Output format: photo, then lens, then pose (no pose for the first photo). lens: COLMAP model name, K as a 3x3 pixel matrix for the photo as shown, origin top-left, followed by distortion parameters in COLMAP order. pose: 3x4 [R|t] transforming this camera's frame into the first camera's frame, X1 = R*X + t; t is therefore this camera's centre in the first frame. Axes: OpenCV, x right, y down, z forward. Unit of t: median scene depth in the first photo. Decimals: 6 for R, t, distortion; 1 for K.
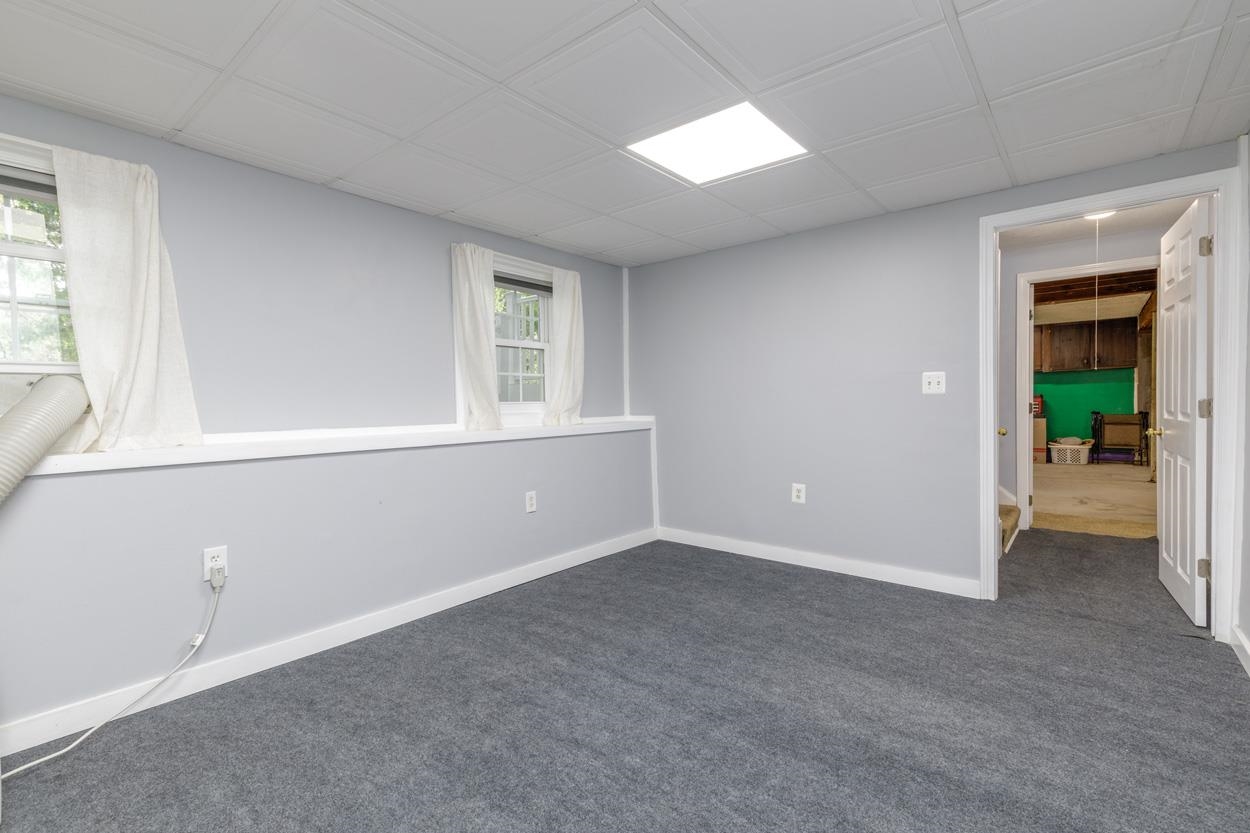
lens RADIAL K [[572.2, 0, 627.3], [0, 572.2, 419.9], [0, 0, 1]] dist [0.017078, -0.001101]
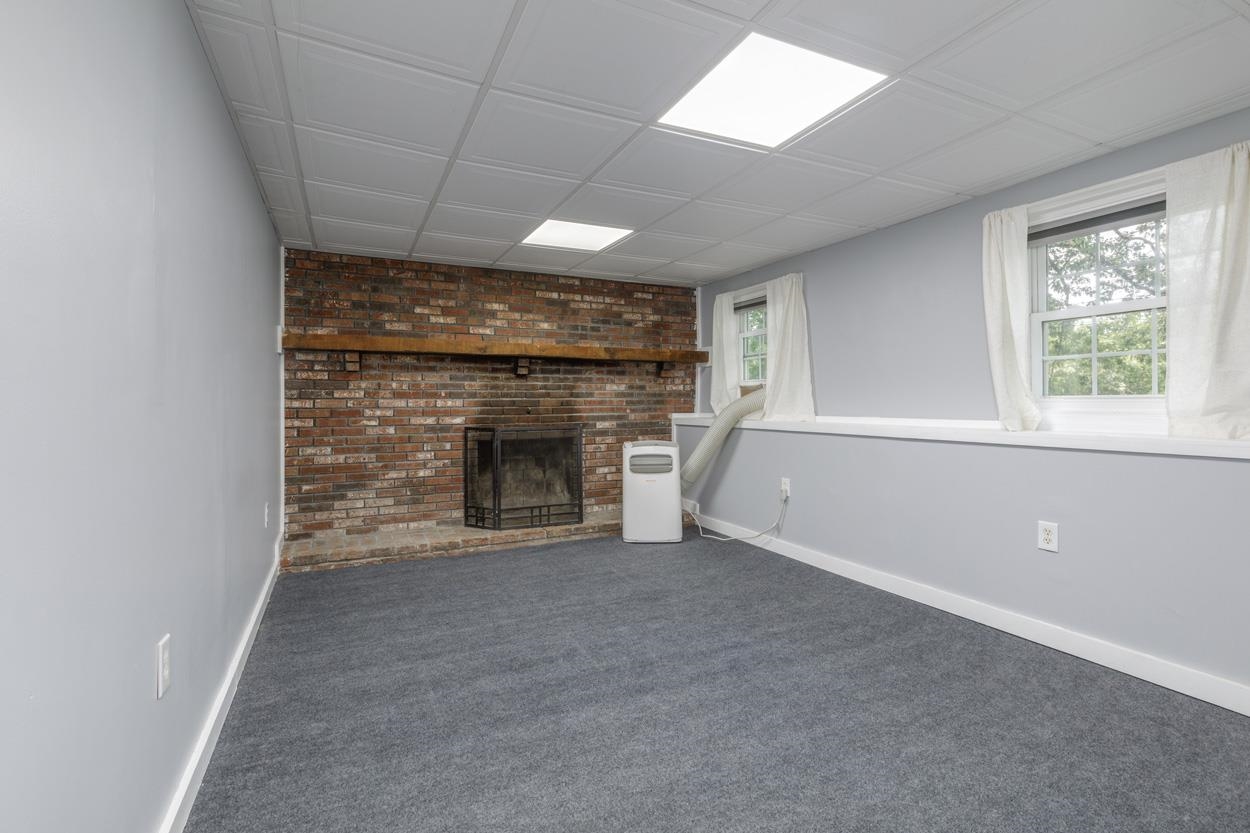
lens RADIAL K [[572.2, 0, 625.3], [0, 572.2, 405.3], [0, 0, 1]] dist [0.017078, -0.001101]
pose [[-0.418717, 0.017680, -0.907945, 1.019287], [-0.019530, 0.999404, 0.028468, -0.043160], [0.907907, 0.029652, -0.418122, 1.187427]]
